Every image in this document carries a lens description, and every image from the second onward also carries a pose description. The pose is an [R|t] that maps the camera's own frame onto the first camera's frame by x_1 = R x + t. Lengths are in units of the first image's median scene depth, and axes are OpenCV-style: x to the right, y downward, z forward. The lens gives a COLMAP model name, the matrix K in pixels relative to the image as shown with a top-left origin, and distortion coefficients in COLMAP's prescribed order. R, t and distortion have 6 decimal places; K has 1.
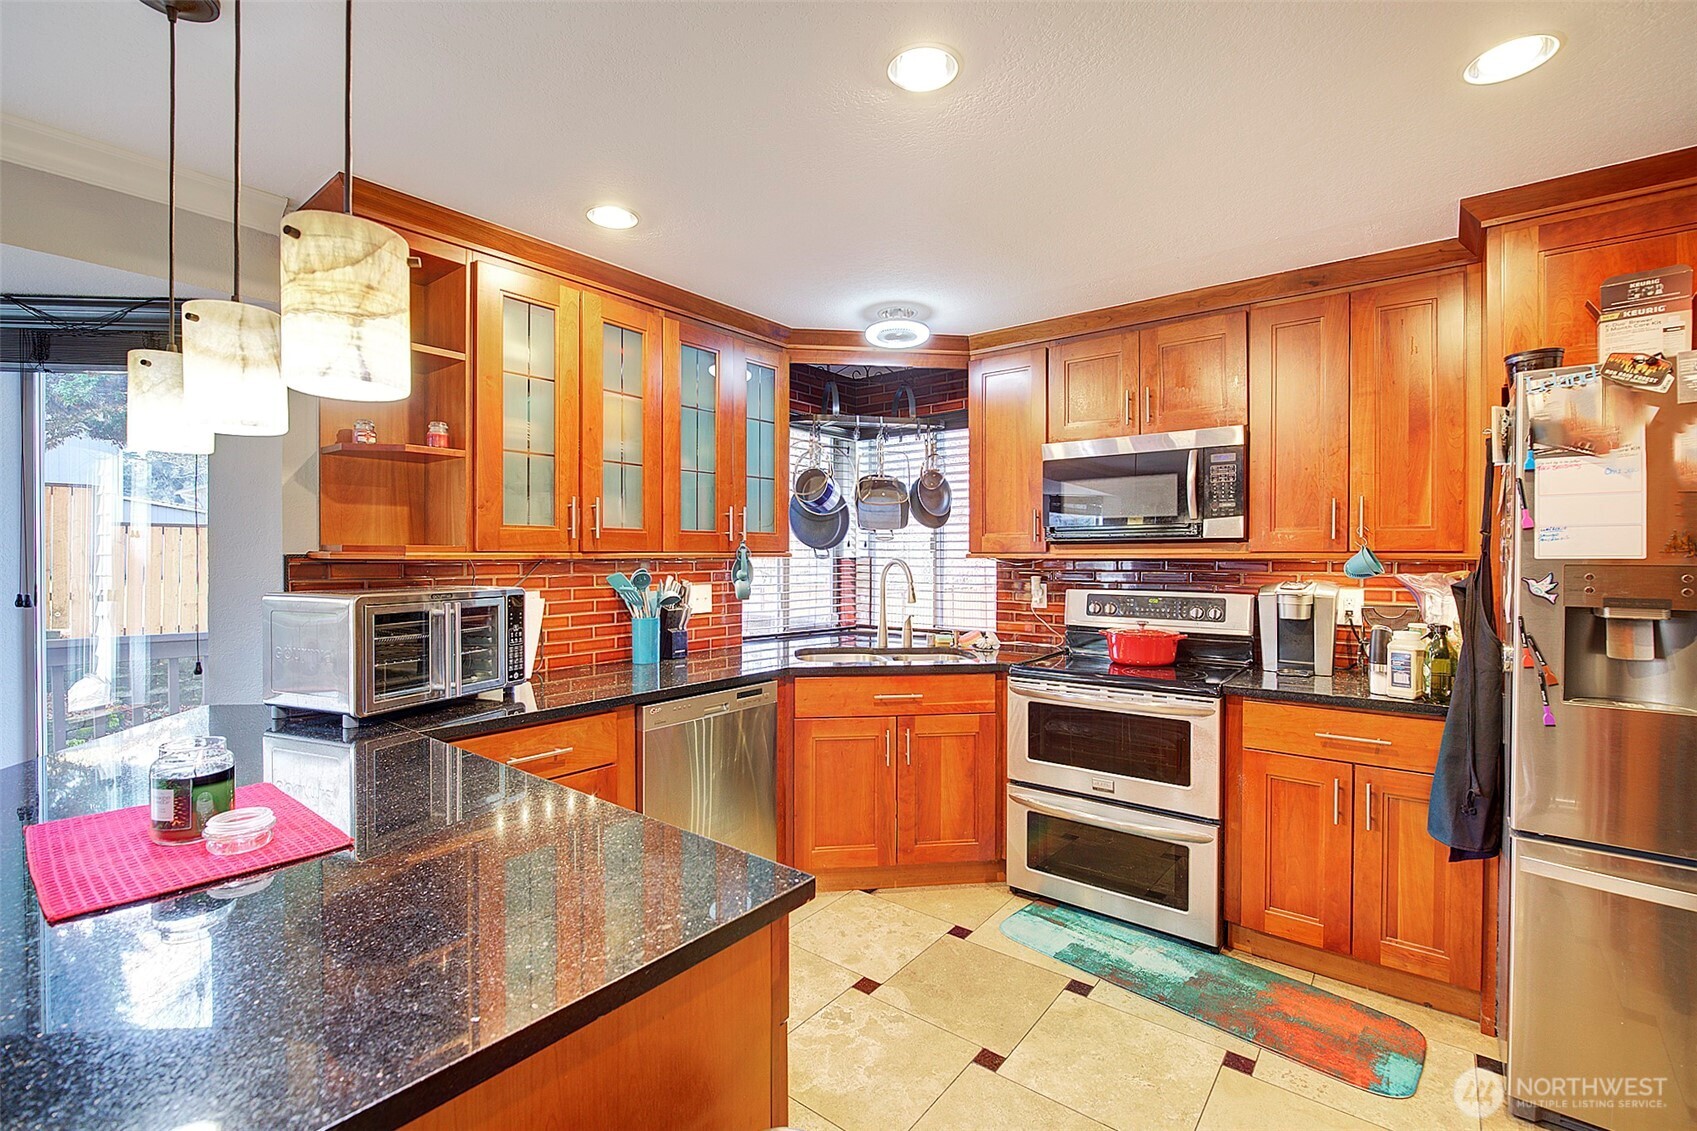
lens RADIAL K [[738.2, 0, 852.4], [0, 738.2, 569.3], [0, 0, 1]] dist [-0.013429, 0.000468]
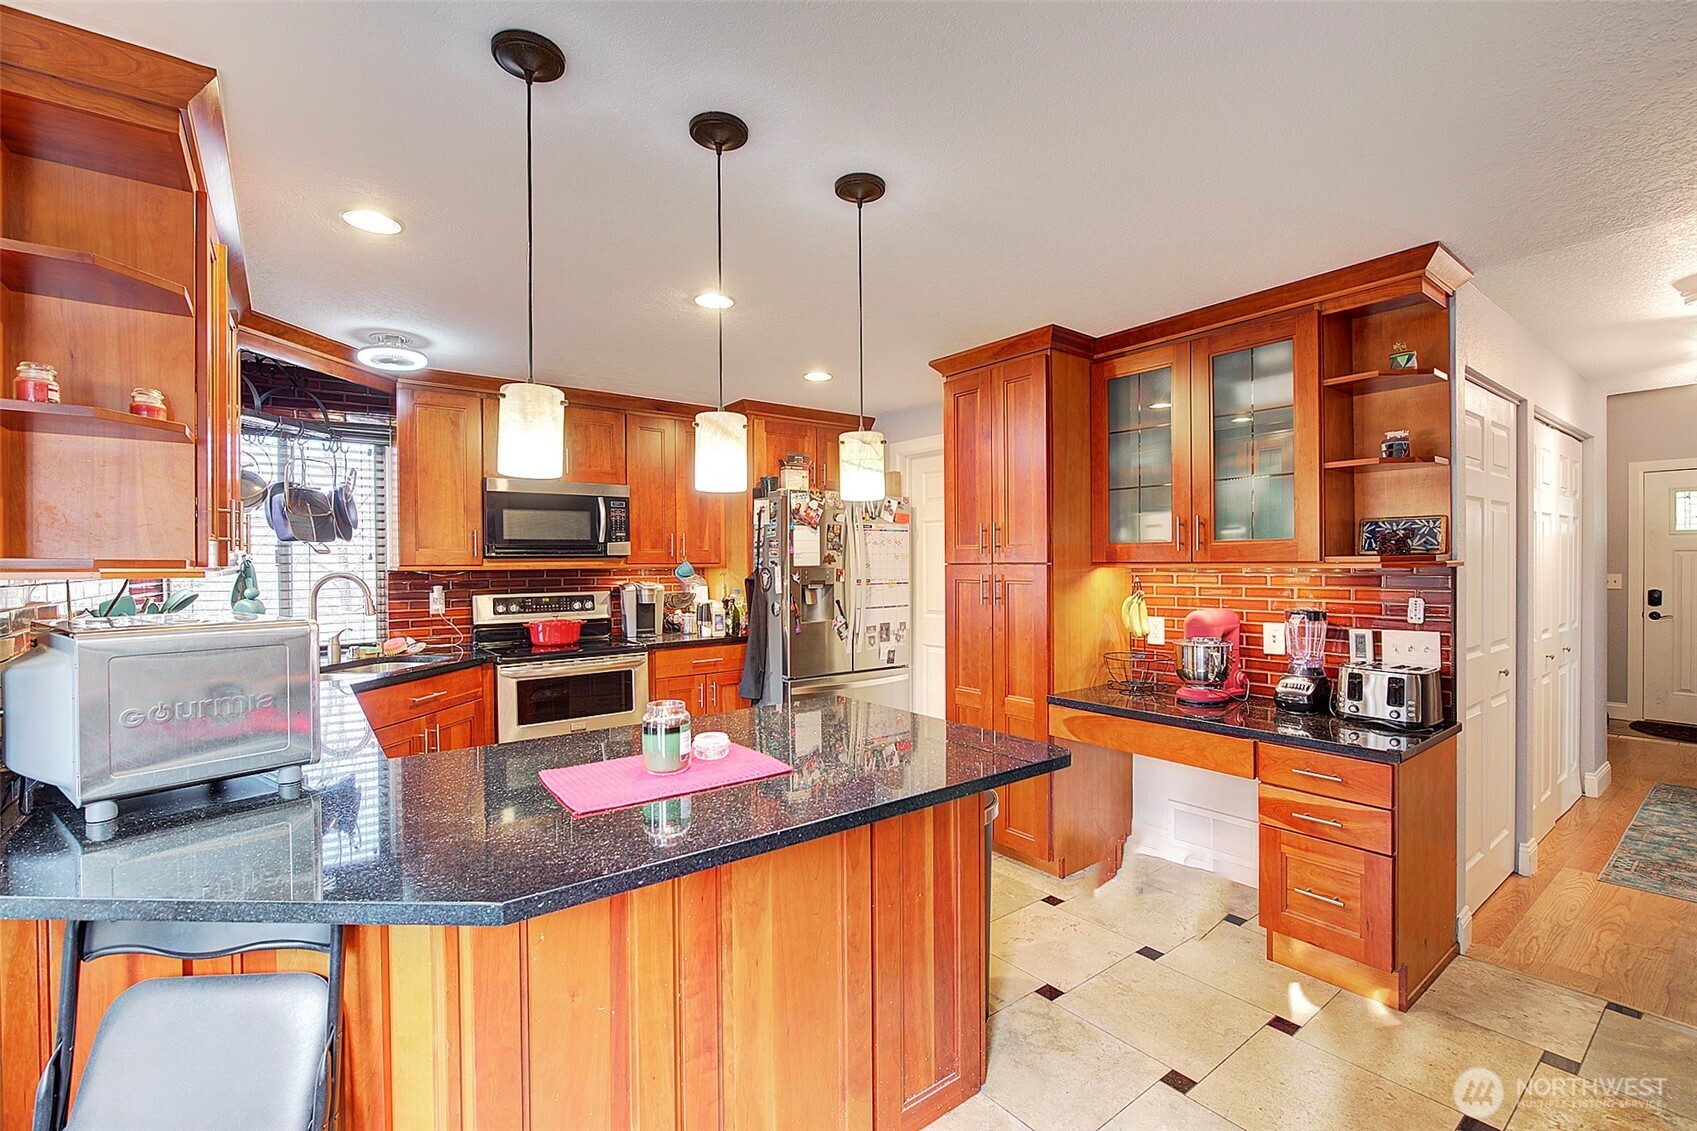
lens RADIAL K [[738.2, 0, 852.4], [0, 738.2, 569.3], [0, 0, 1]] dist [-0.013429, 0.000468]
pose [[0.254405, -0.014976, 0.966982, -0.856255], [0.024583, 0.999657, 0.009014, -0.013127], [-0.966785, 0.021478, 0.254686, 0.104281]]
